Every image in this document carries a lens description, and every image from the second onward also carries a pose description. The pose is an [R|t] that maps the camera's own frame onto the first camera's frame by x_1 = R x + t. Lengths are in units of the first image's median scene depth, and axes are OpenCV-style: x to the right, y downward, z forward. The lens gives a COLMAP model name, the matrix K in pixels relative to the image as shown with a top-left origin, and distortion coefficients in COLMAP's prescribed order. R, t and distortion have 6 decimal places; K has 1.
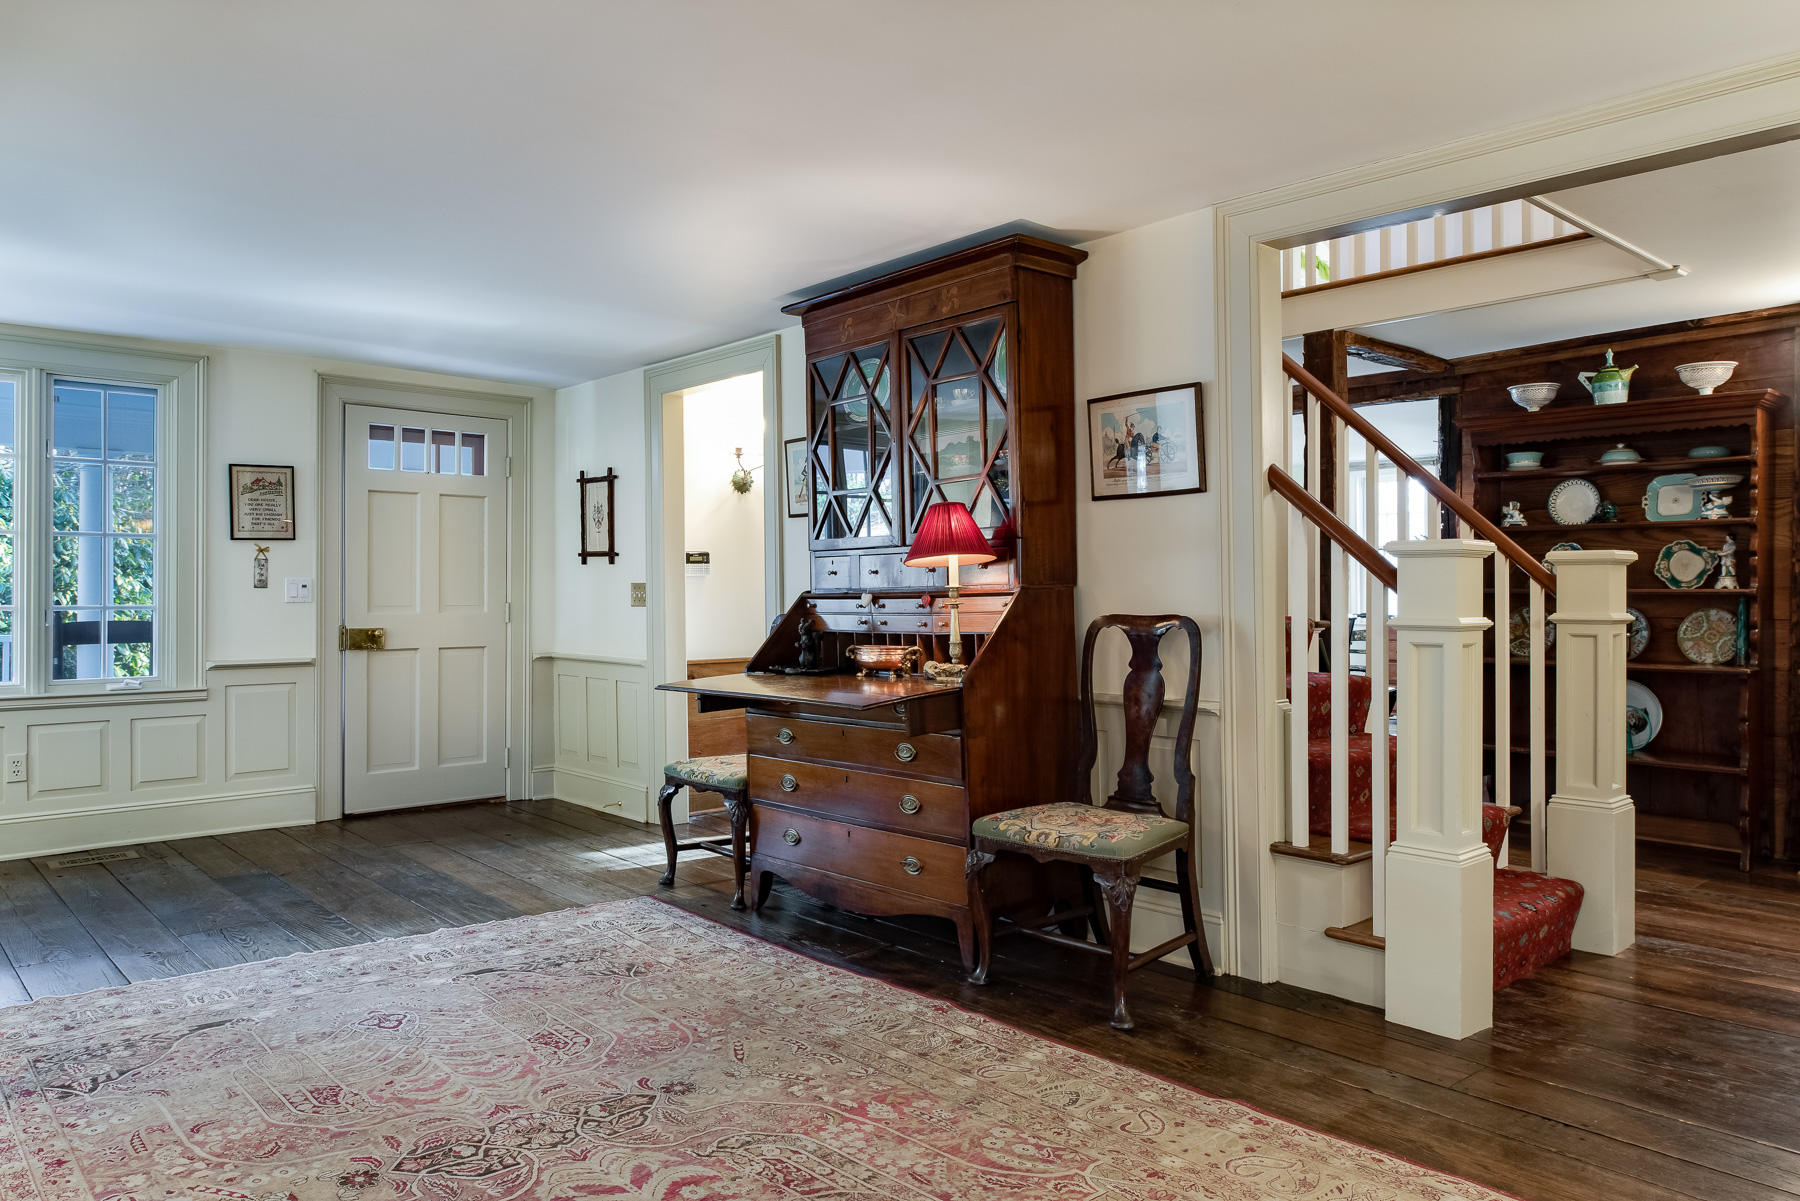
lens RADIAL K [[1231.1, 0, 901.3], [0, 1231.1, 593.0], [0, 0, 1]] dist [-0.005240, -0.006063]
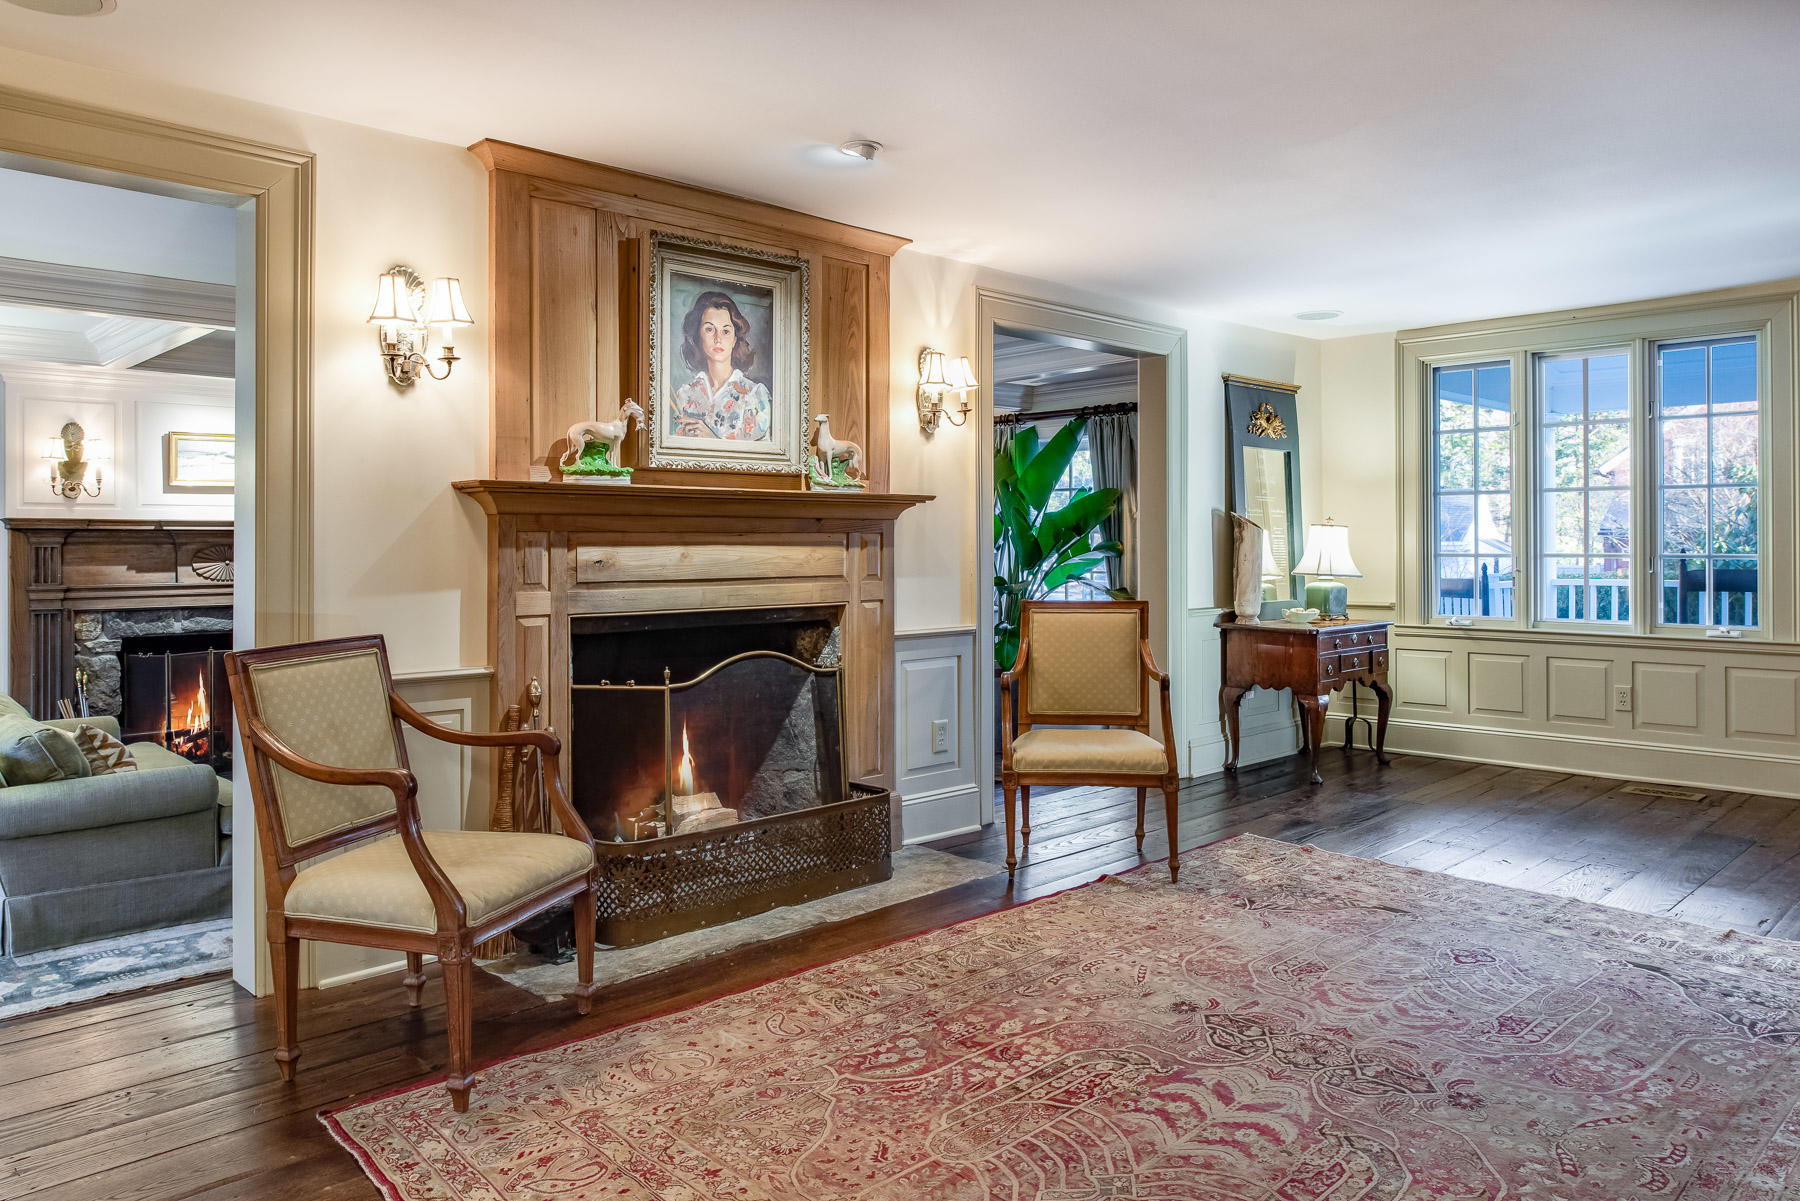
lens RADIAL K [[1231.1, 0, 919.0], [0, 1231.1, 547.0], [0, 0, 1]] dist [-0.005240, -0.006063]
pose [[0.049028, 0.003613, -0.998791, 0.637695], [0.002128, 0.999991, 0.003722, -0.002365], [0.998795, -0.002308, 0.049020, 0.522885]]
